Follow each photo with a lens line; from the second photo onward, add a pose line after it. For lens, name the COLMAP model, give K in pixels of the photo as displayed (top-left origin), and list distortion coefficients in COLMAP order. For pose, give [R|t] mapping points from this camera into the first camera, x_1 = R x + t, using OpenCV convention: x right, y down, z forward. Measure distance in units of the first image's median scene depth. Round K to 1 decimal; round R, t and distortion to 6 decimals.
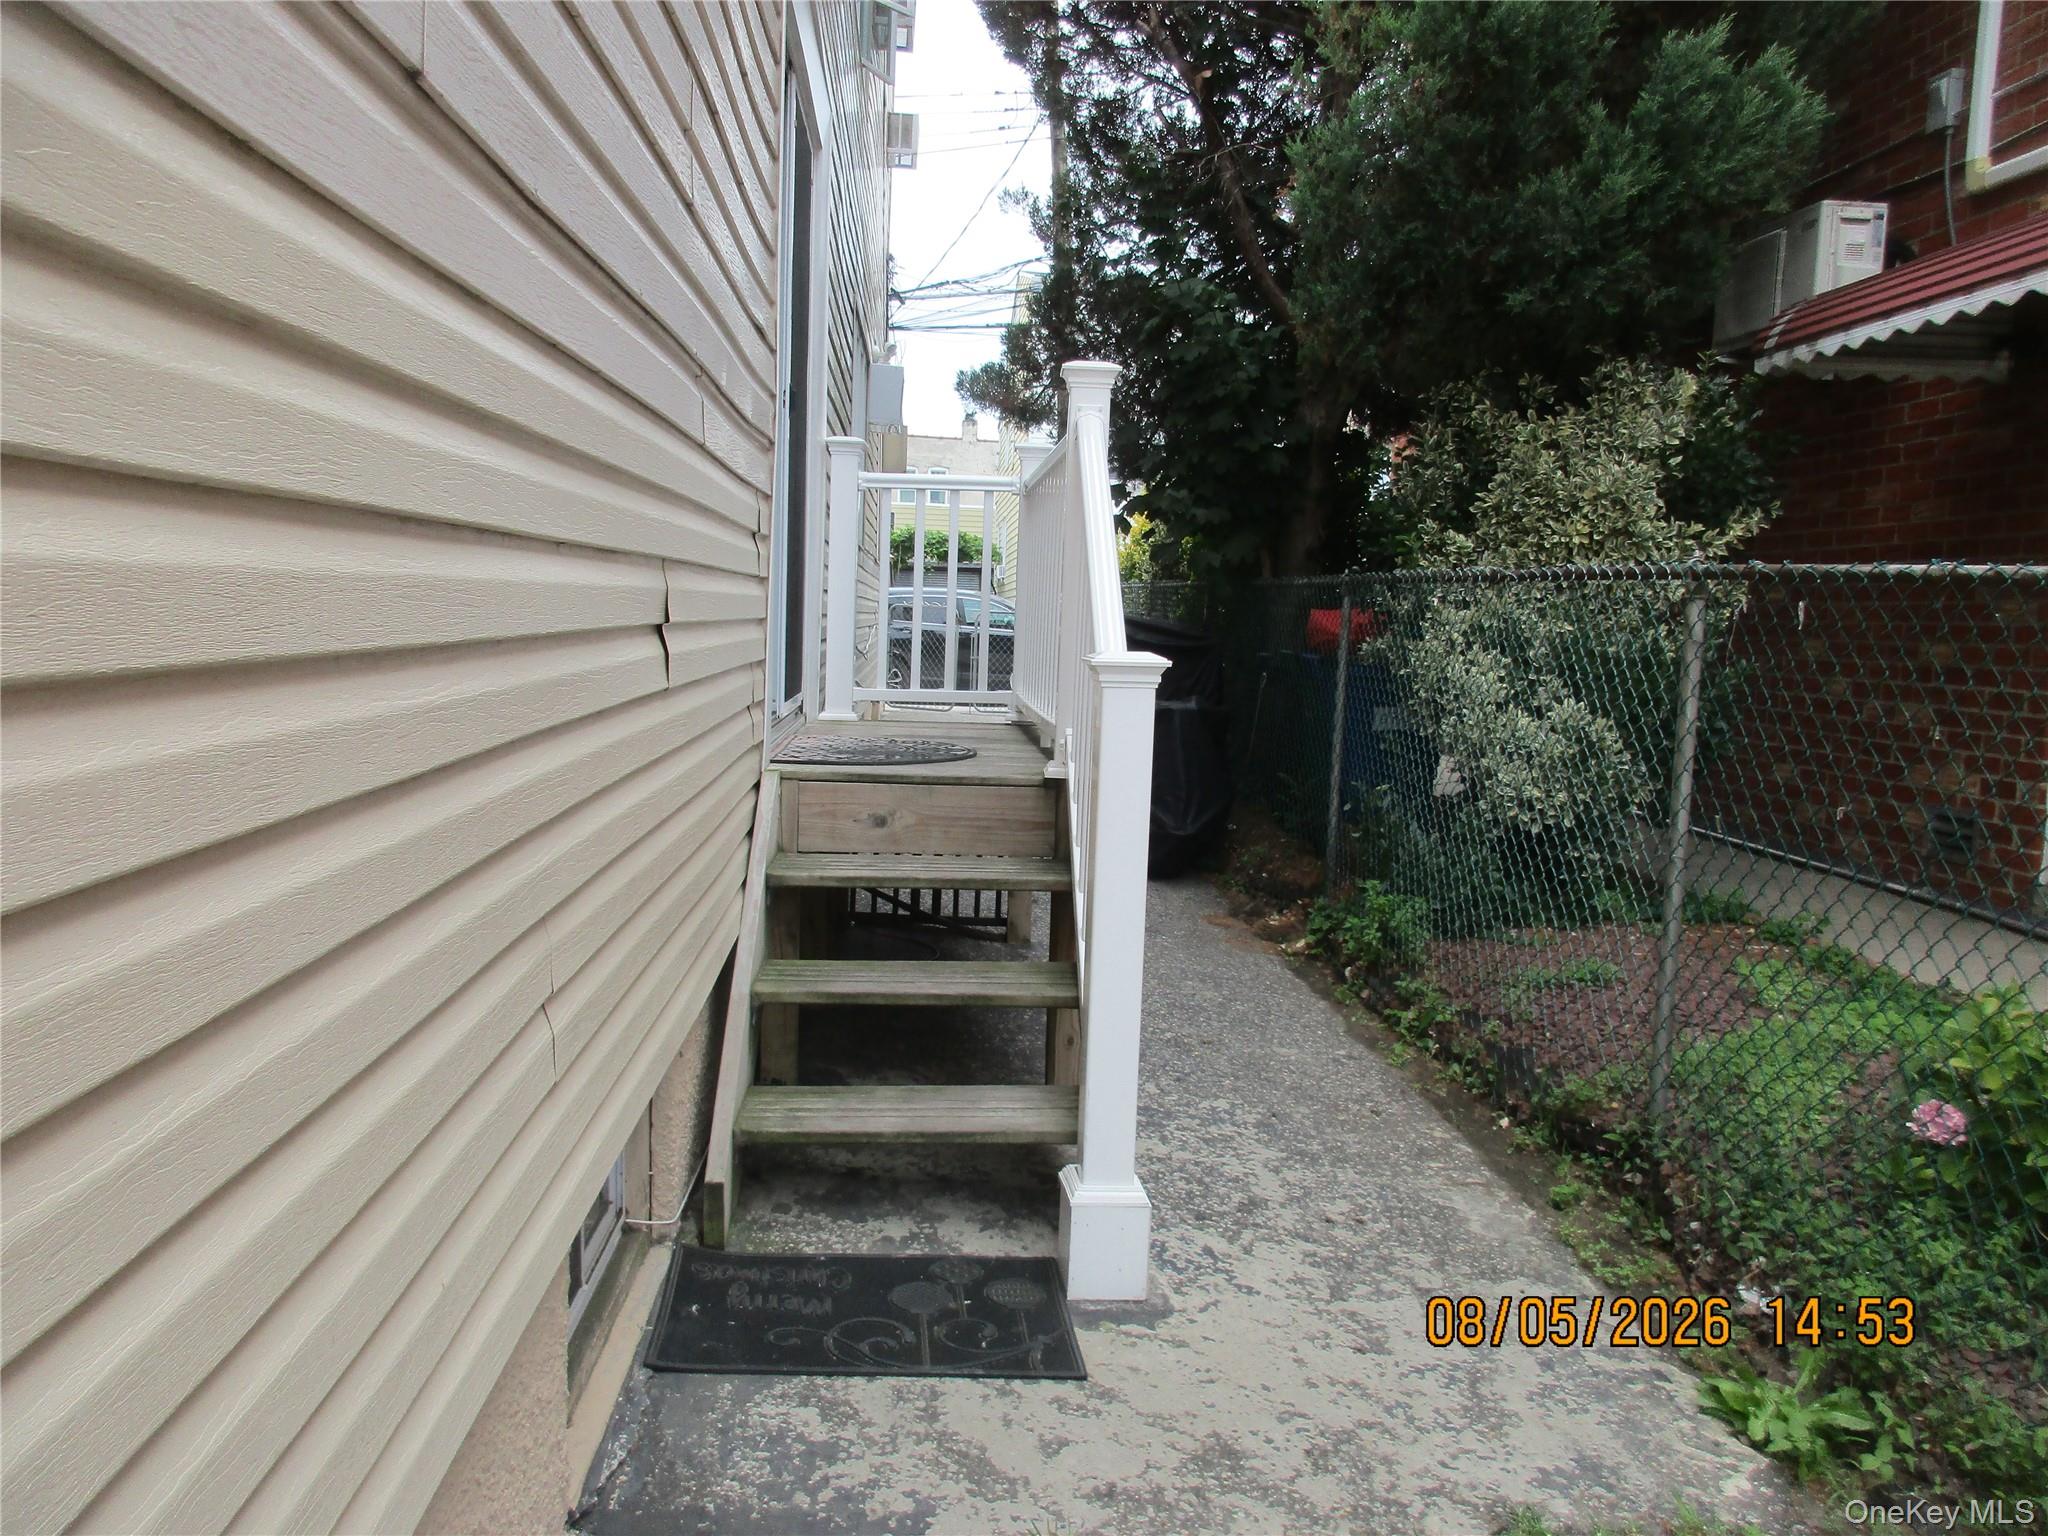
lens RADIAL K [[1524.9, 0, 1024.1], [0, 1524.9, 769.5], [0, 0, 1]] dist [0.000763, -0.006995]
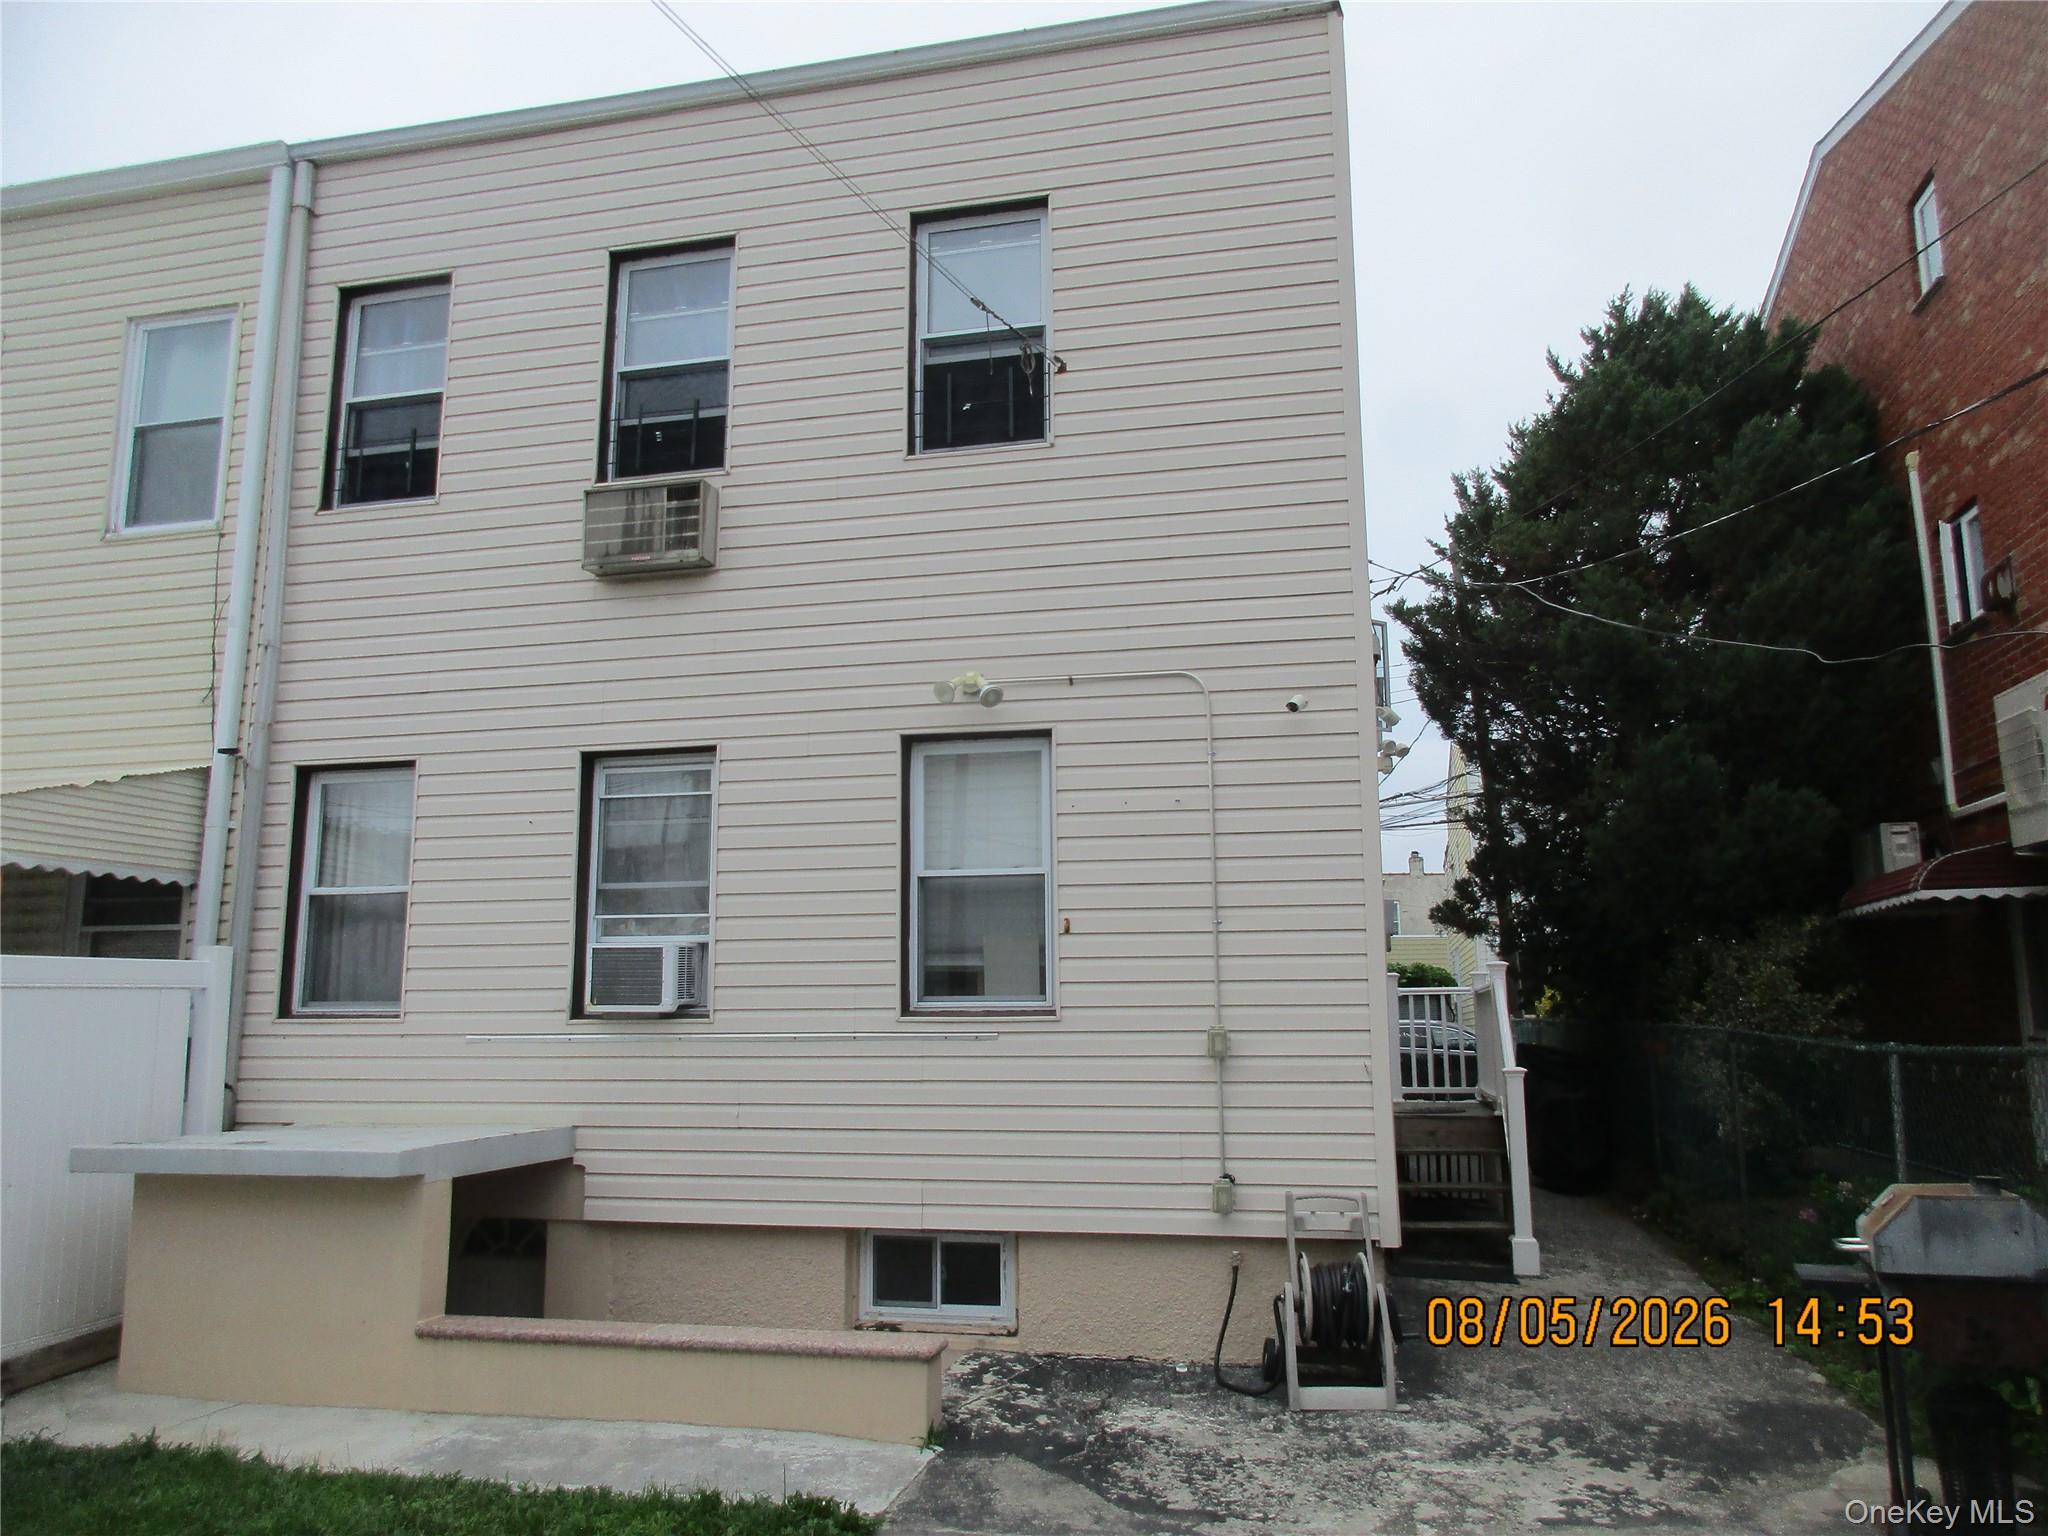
lens RADIAL K [[1524.9, 0, 1019.2], [0, 1524.9, 774.8], [0, 0, 1]] dist [0.000763, -0.006995]
pose [[0.957250, -0.085895, -0.276214, 0.004343], [0.009423, 0.963647, -0.267011, 0.090390], [0.289107, 0.252994, 0.923261, -1.248482]]
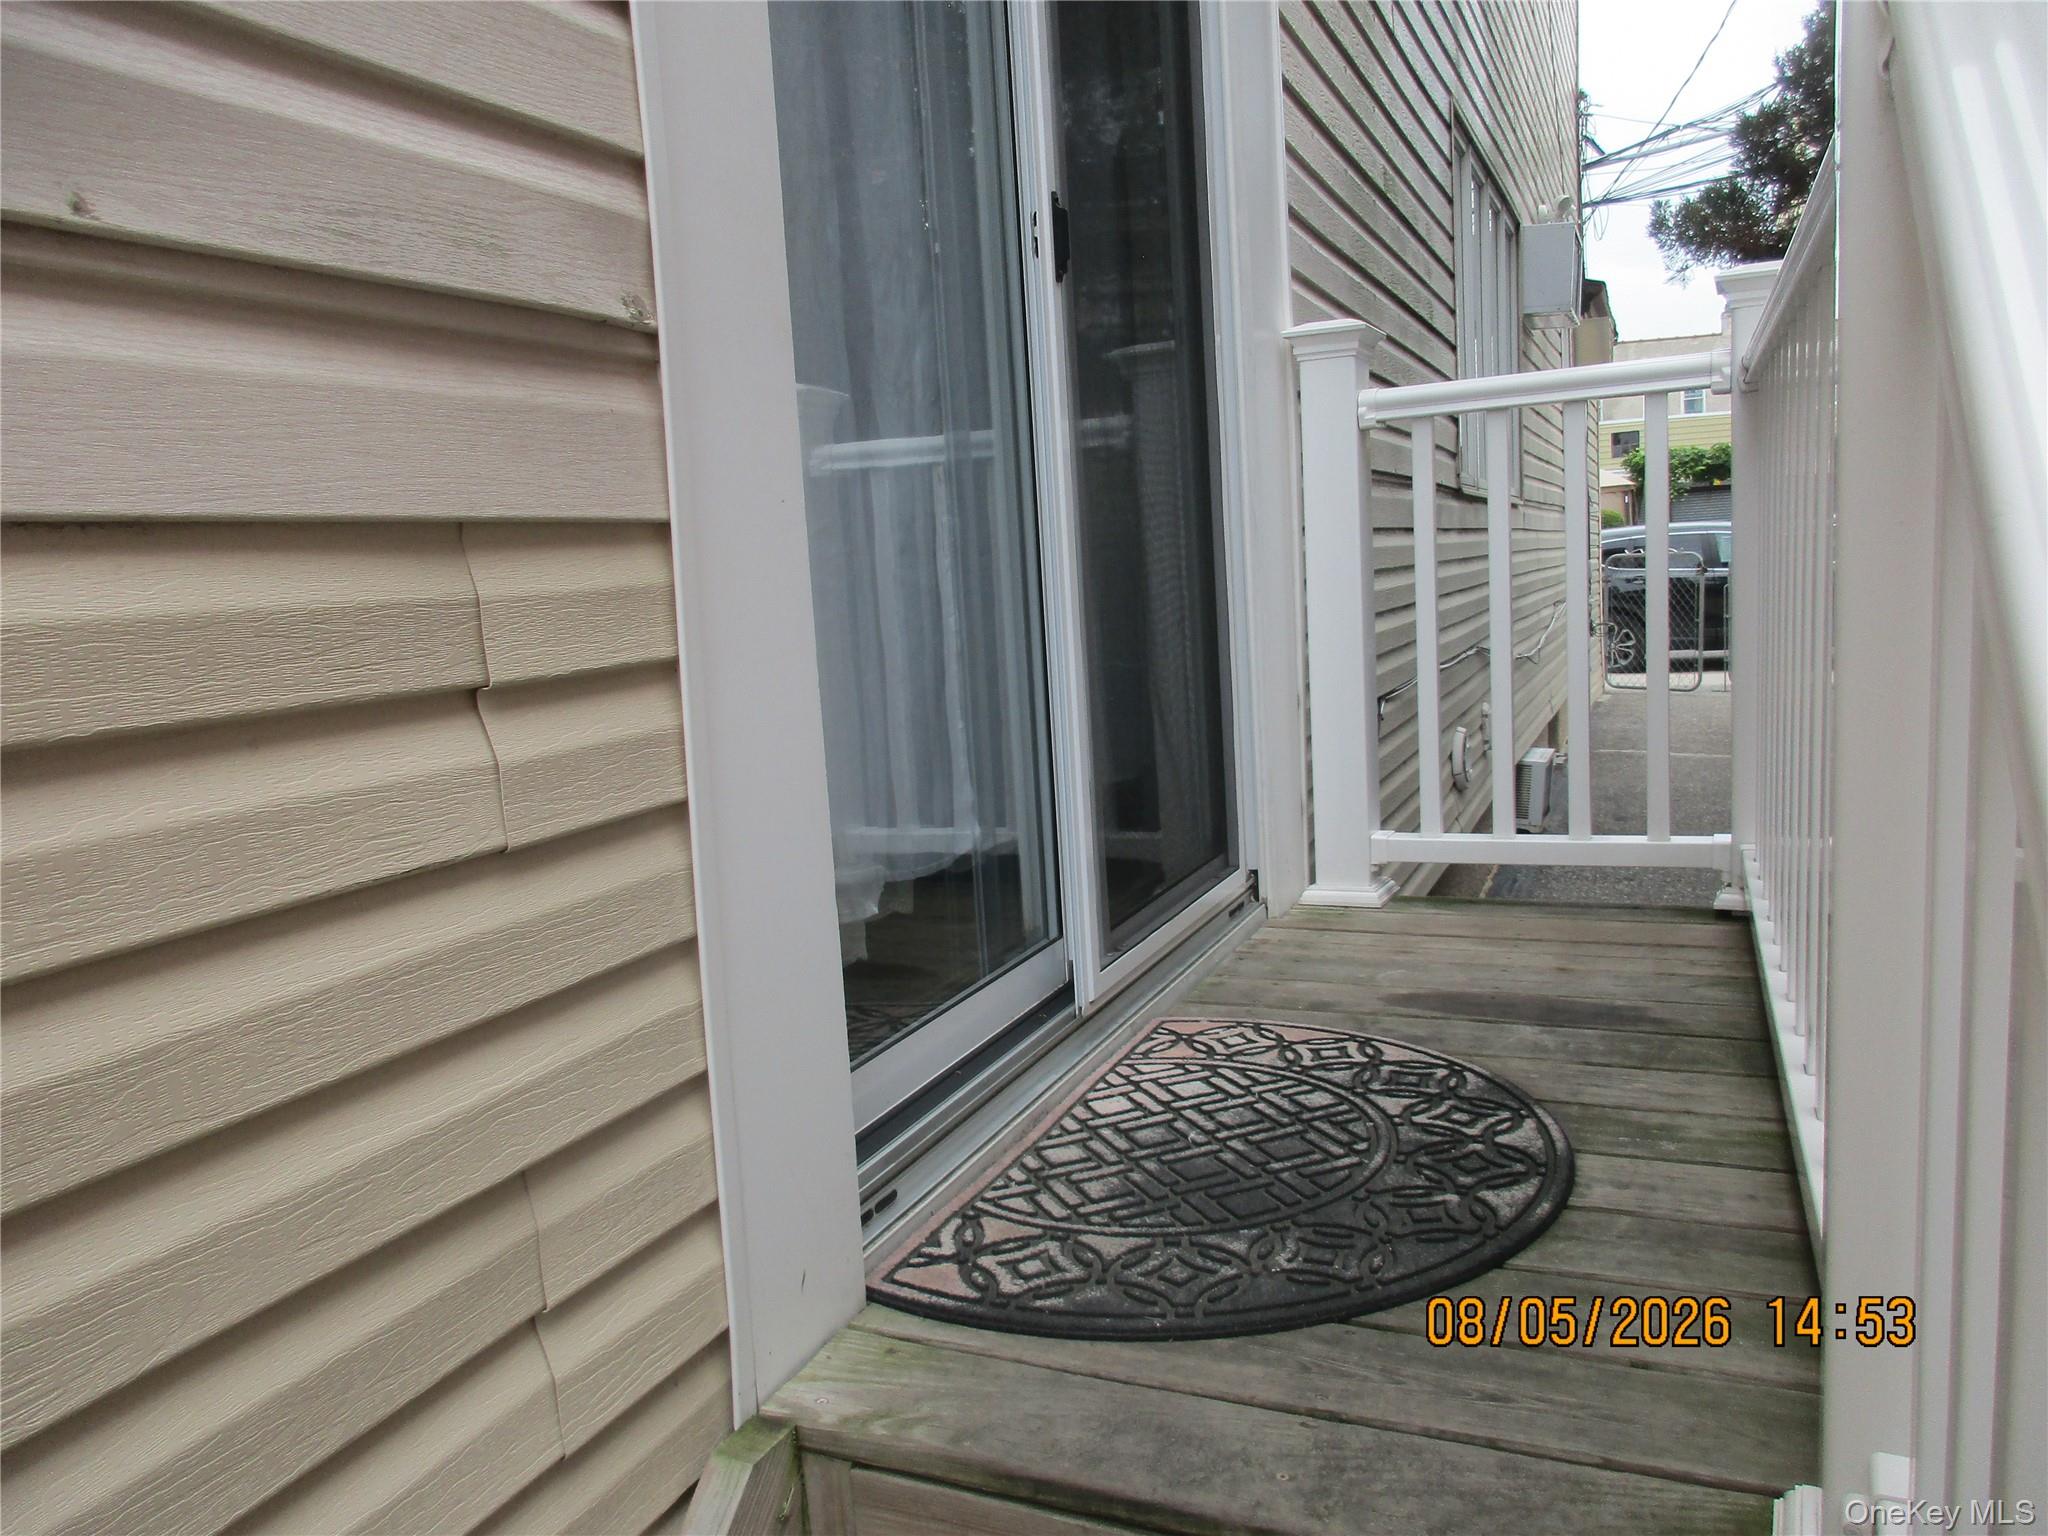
lens RADIAL K [[1524.9, 0, 1021.3], [0, 1524.9, 766.7], [0, 0, 1]] dist [0.000763, -0.006995]
pose [[0.886006, -0.026497, -0.462915, 0.014344], [0.041654, 0.998878, 0.022548, -0.087767], [0.461798, -0.039260, 0.886116, 0.496288]]
